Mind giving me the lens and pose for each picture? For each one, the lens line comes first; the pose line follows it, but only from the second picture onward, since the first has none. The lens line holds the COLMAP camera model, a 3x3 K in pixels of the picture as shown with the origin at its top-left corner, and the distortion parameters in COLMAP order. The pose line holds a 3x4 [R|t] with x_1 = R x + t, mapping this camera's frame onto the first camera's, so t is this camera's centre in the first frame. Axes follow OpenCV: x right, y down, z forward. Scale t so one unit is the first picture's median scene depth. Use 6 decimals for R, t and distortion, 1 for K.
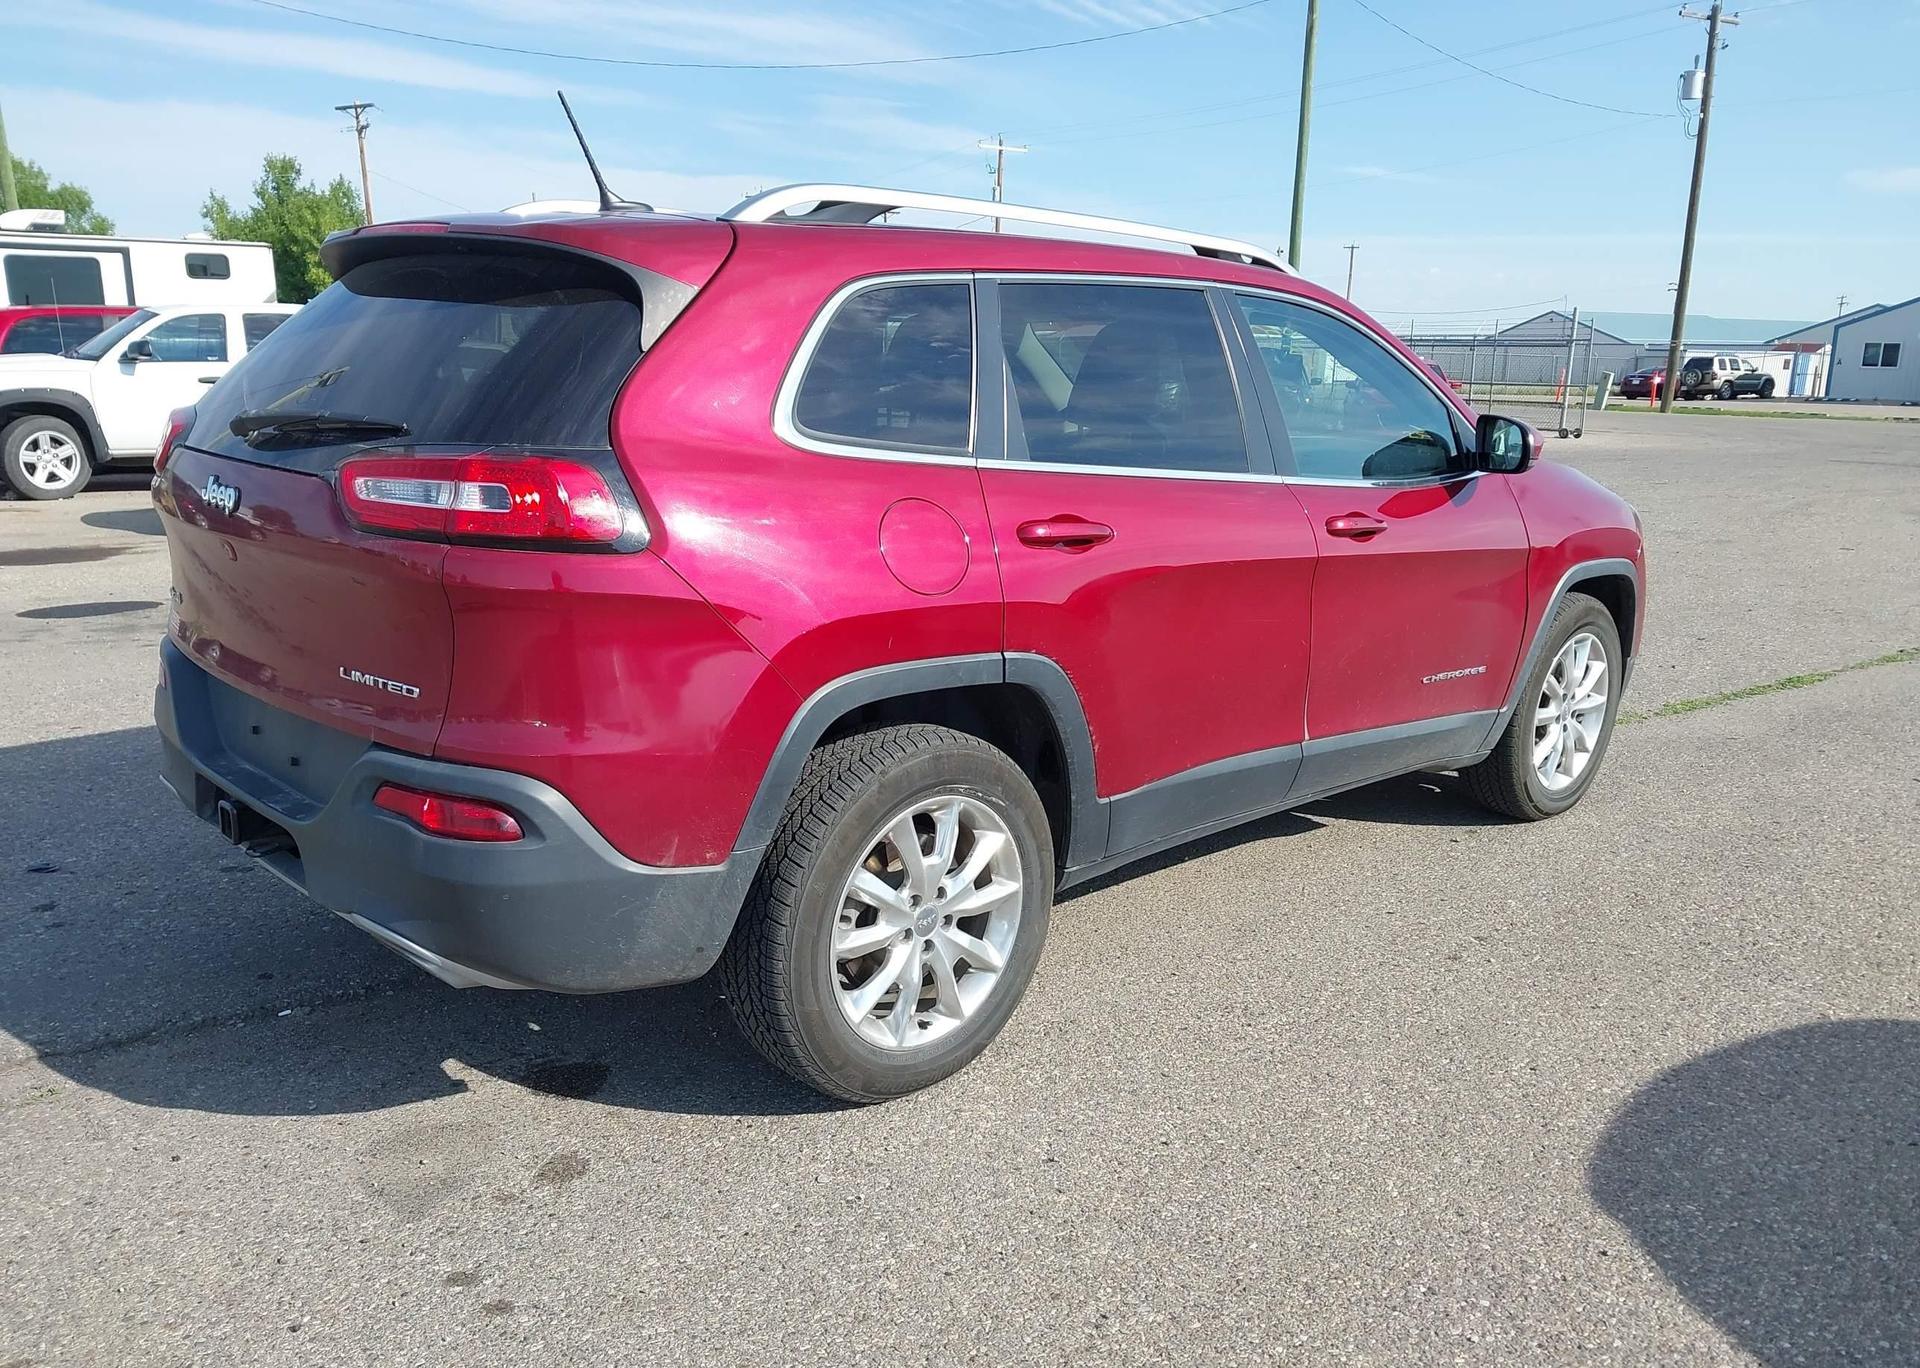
lens RADIAL K [[1491.1, 0, 955.1], [0, 1491.1, 696.2], [0, 0, 1]] dist [0.037678, -0.041803]
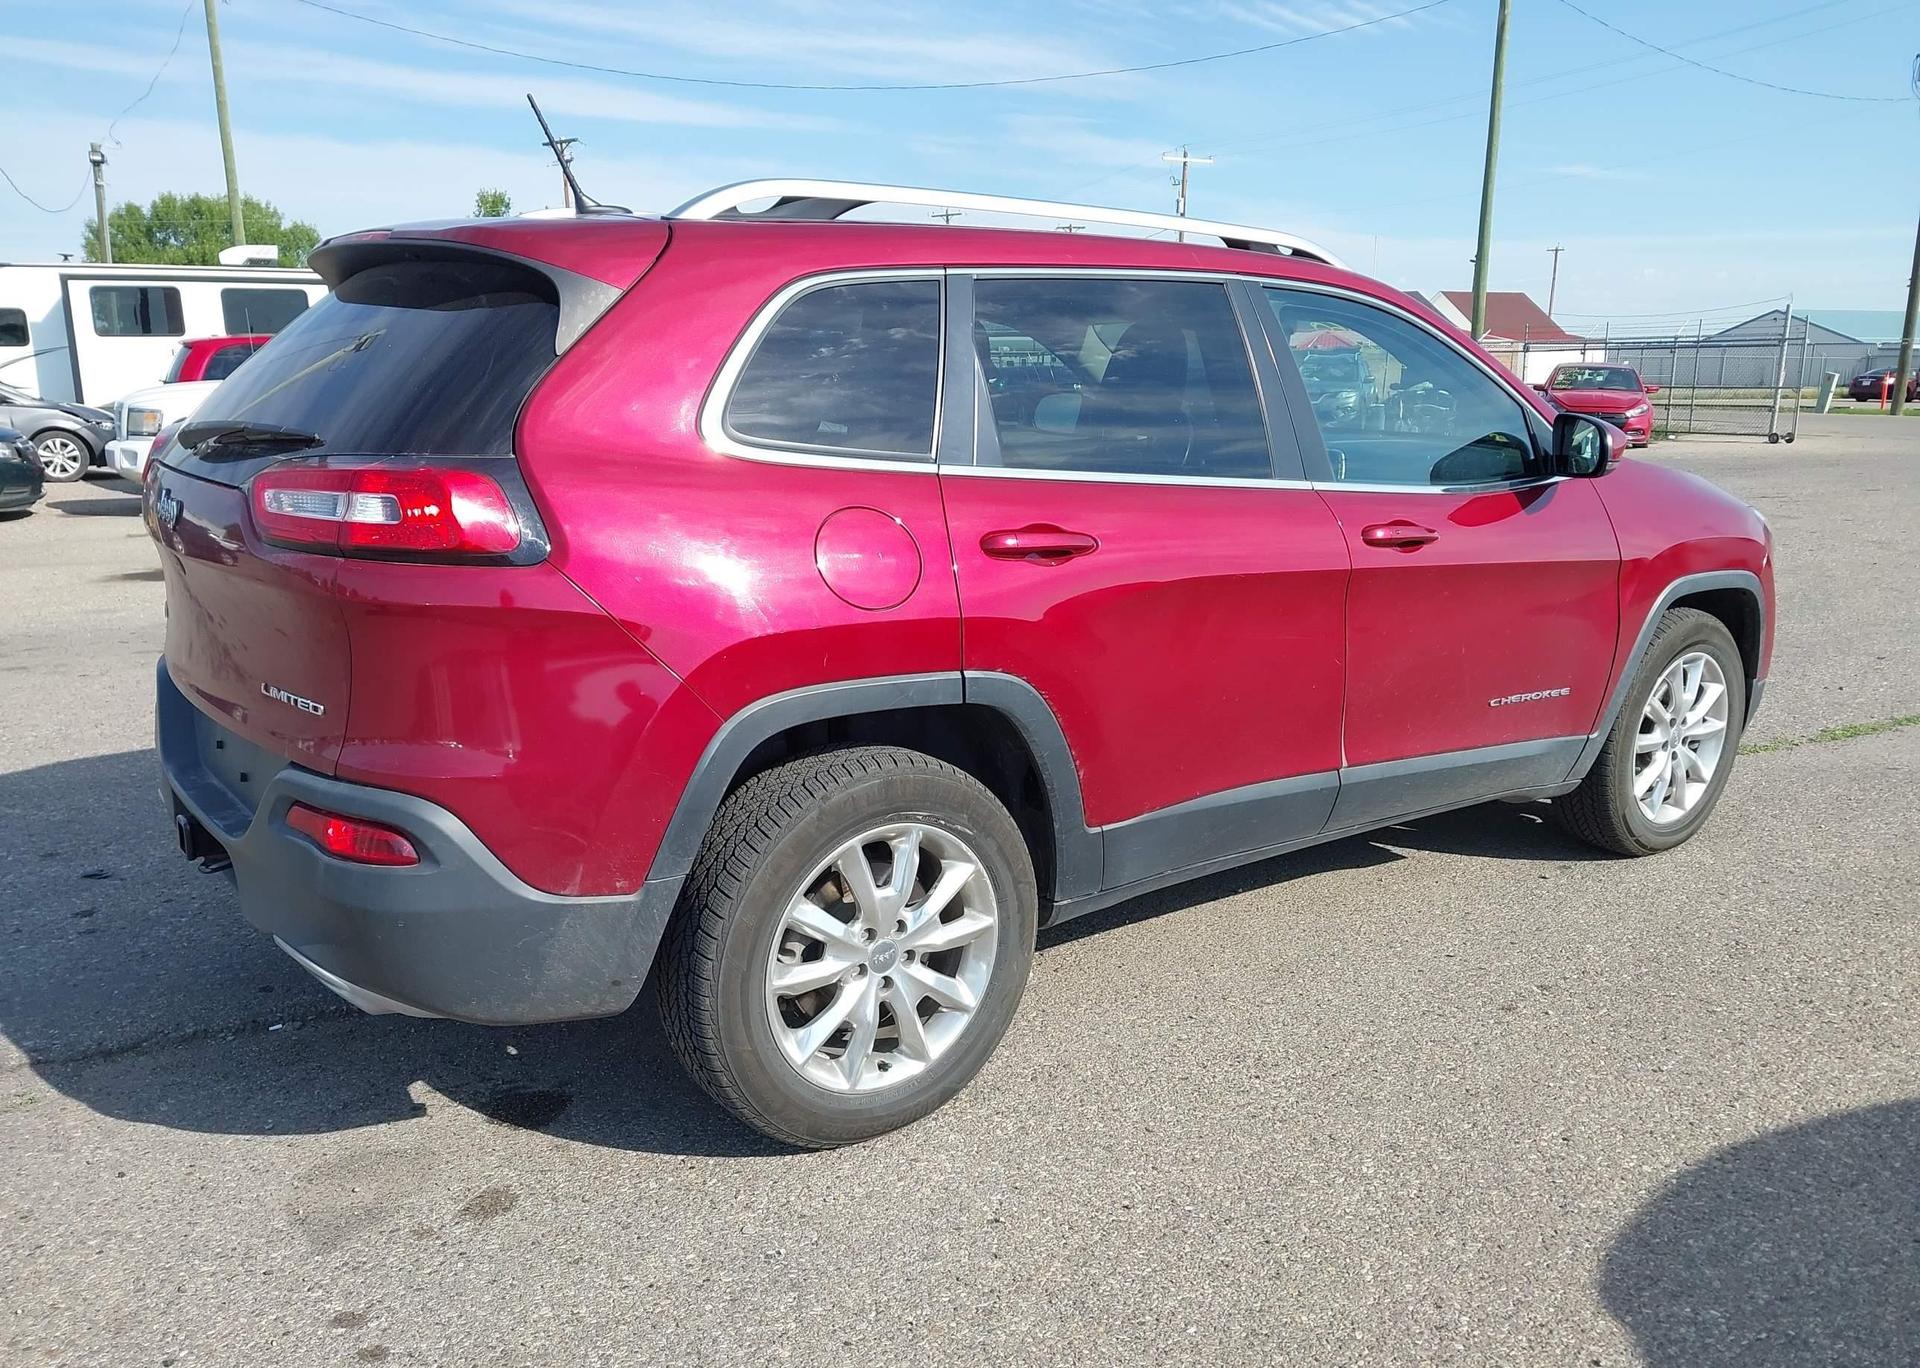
lens RADIAL K [[1491.1, 0, 961.4], [0, 1491.1, 691.4], [0, 0, 1]] dist [0.037678, -0.041803]
pose [[0.992926, 0.007752, -0.118481, 0.135359], [-0.009246, 0.999884, -0.012065, -0.005100], [0.118374, 0.013075, 0.992883, 0.066473]]
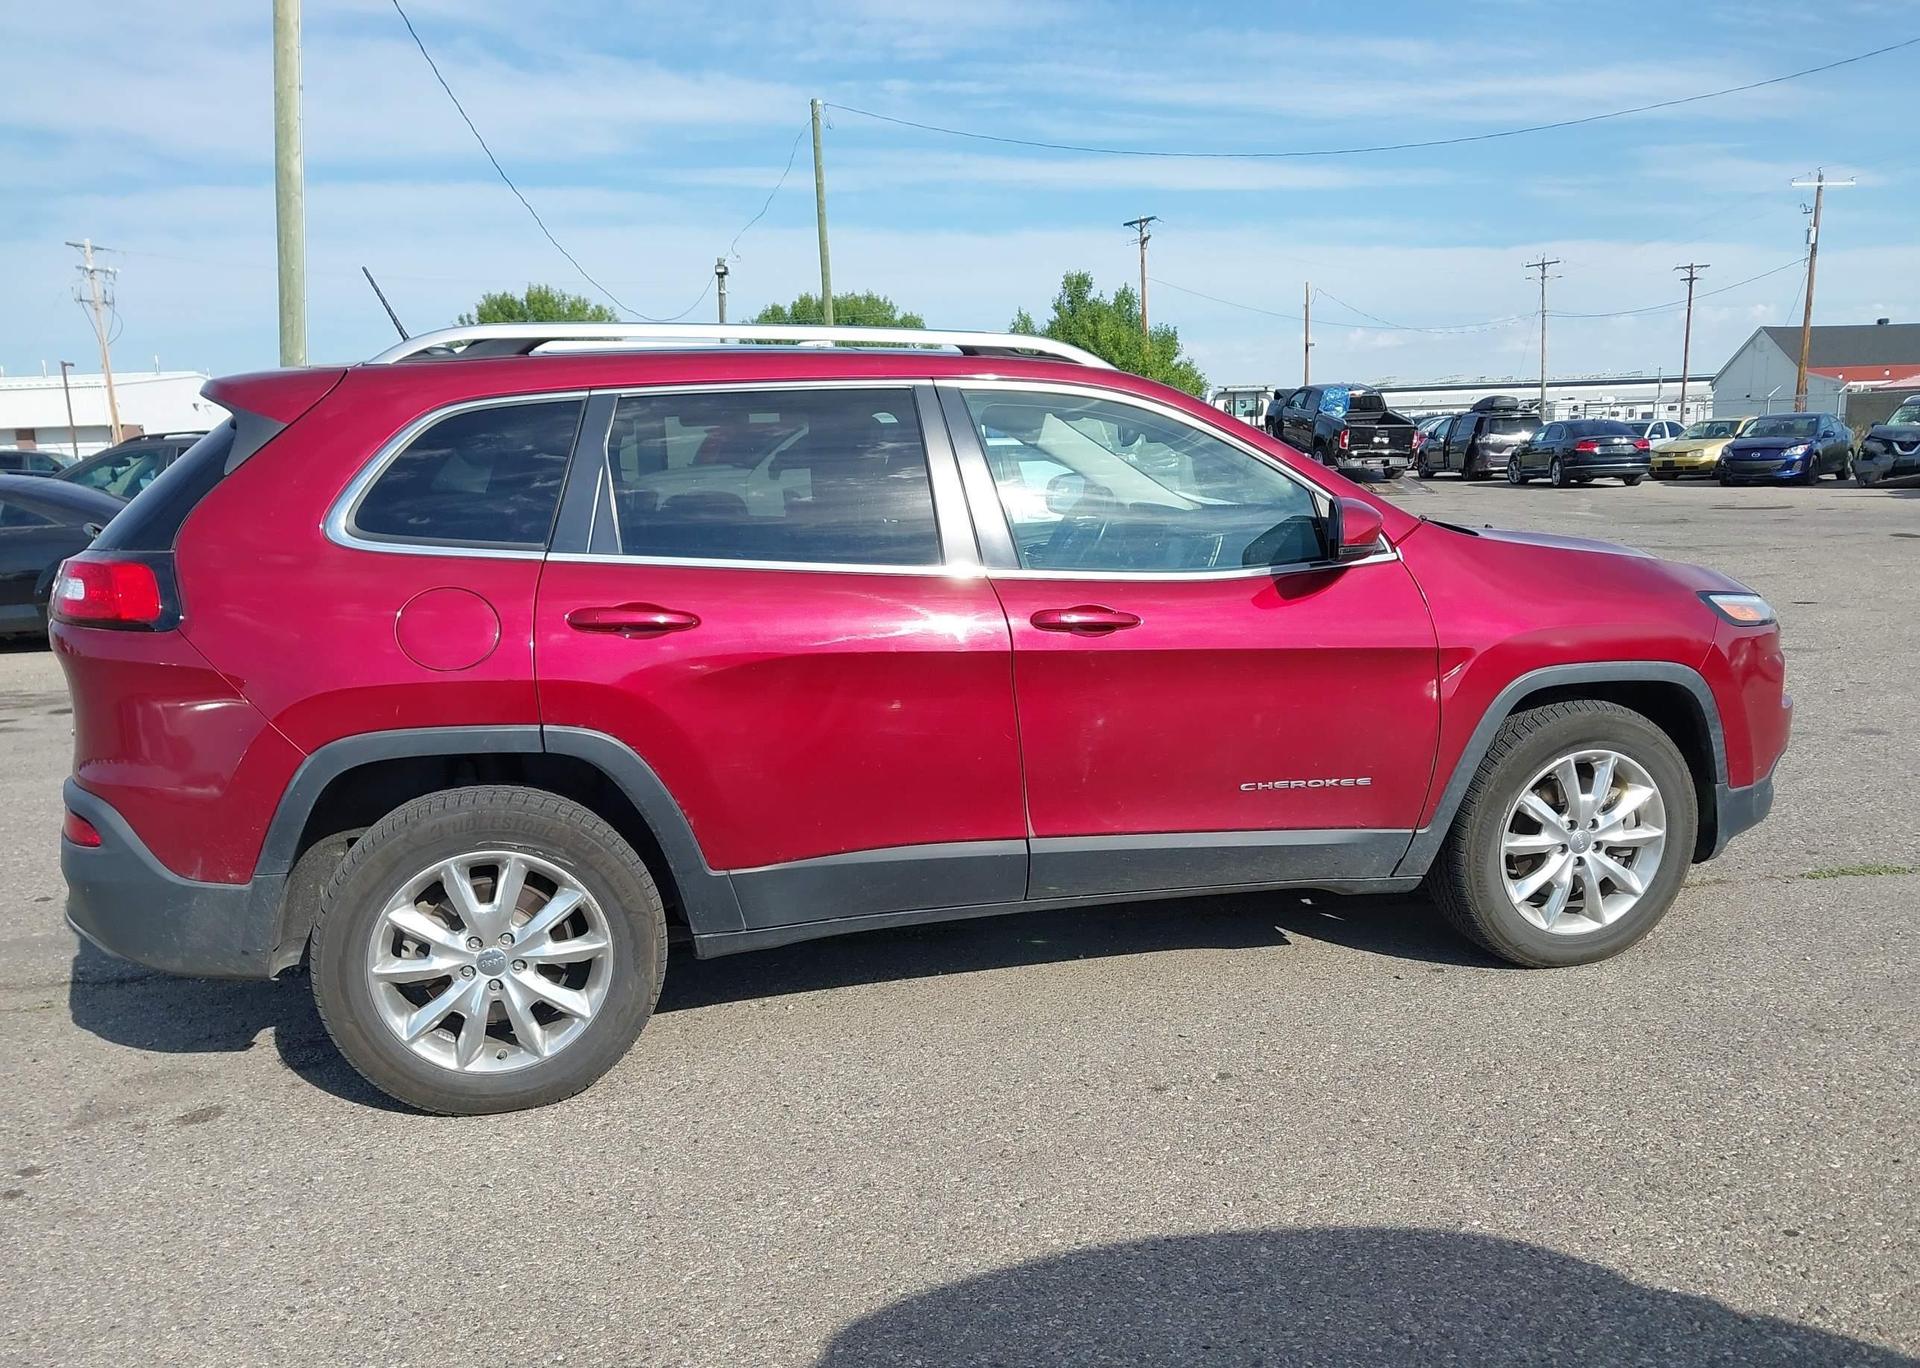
lens RADIAL K [[1491.1, 0, 973.3], [0, 1491.1, 695.5], [0, 0, 1]] dist [0.037678, -0.041803]
pose [[0.880160, 0.040697, -0.472929, 0.803532], [-0.065301, 0.997226, -0.035716, -0.031554], [0.470164, 0.062318, 0.880376, 0.154404]]
